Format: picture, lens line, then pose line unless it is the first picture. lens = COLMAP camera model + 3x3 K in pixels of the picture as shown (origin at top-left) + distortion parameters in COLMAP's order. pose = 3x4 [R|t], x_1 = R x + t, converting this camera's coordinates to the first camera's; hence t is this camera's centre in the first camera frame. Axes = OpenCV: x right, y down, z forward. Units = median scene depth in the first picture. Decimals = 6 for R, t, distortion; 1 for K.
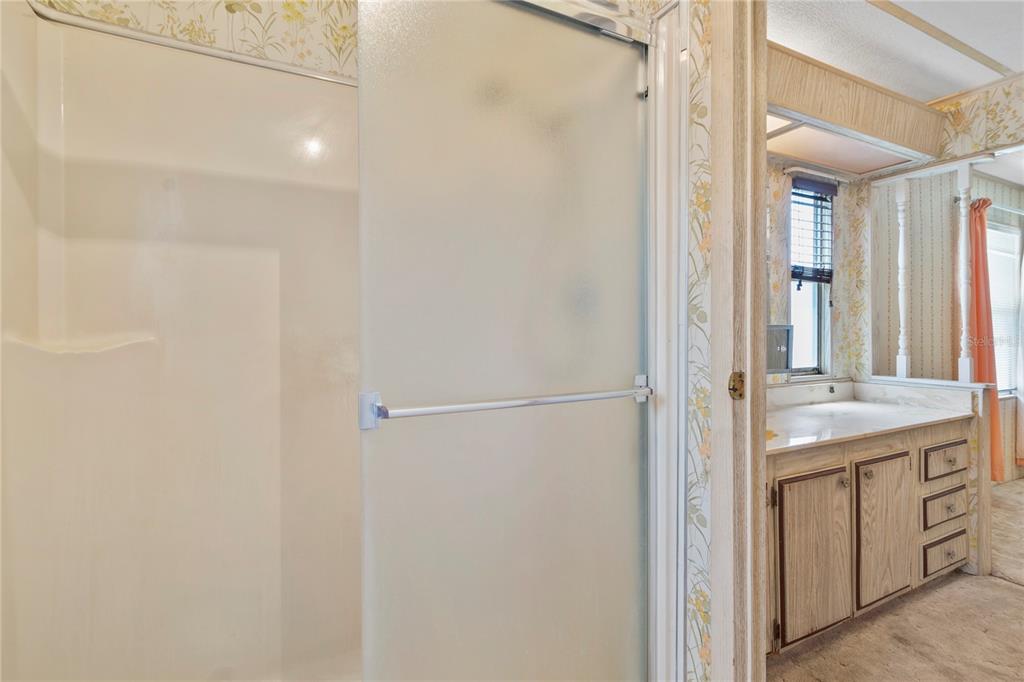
lens RADIAL K [[452.9, 0, 504.8], [0, 452.9, 327.2], [0, 0, 1]] dist [-0.002226, -0.001041]
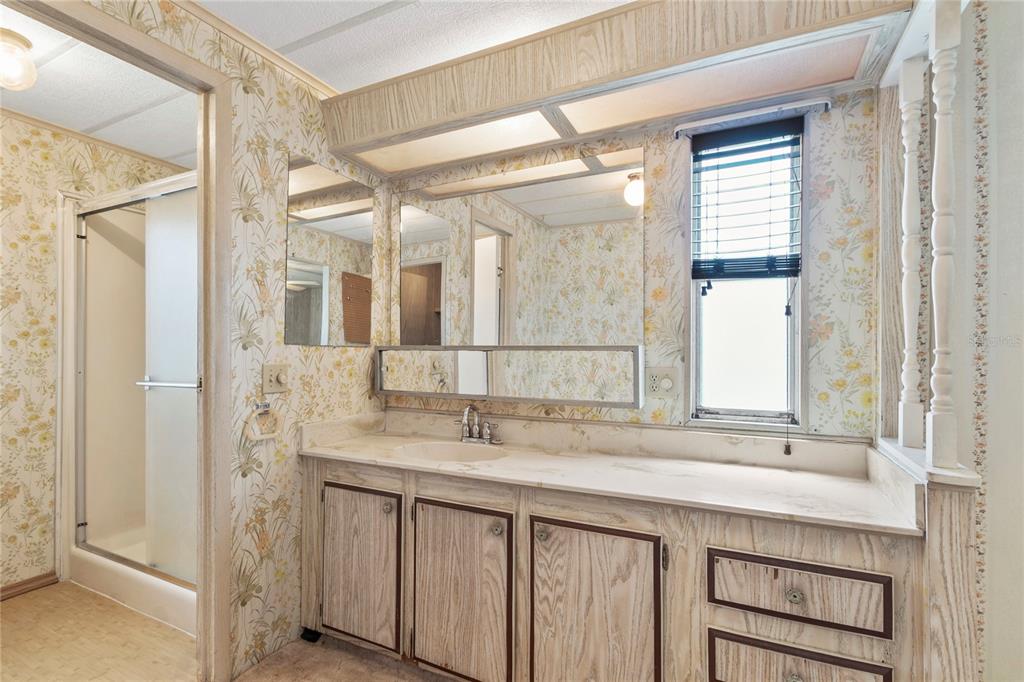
lens RADIAL K [[452.9, 0, 511.5], [0, 452.9, 348.7], [0, 0, 1]] dist [-0.002226, -0.001041]
pose [[0.637724, -0.003274, -0.770258, 1.259280], [0.001871, 0.999995, -0.002702, 0.002089], [0.770263, 0.000281, 0.637726, 0.413137]]
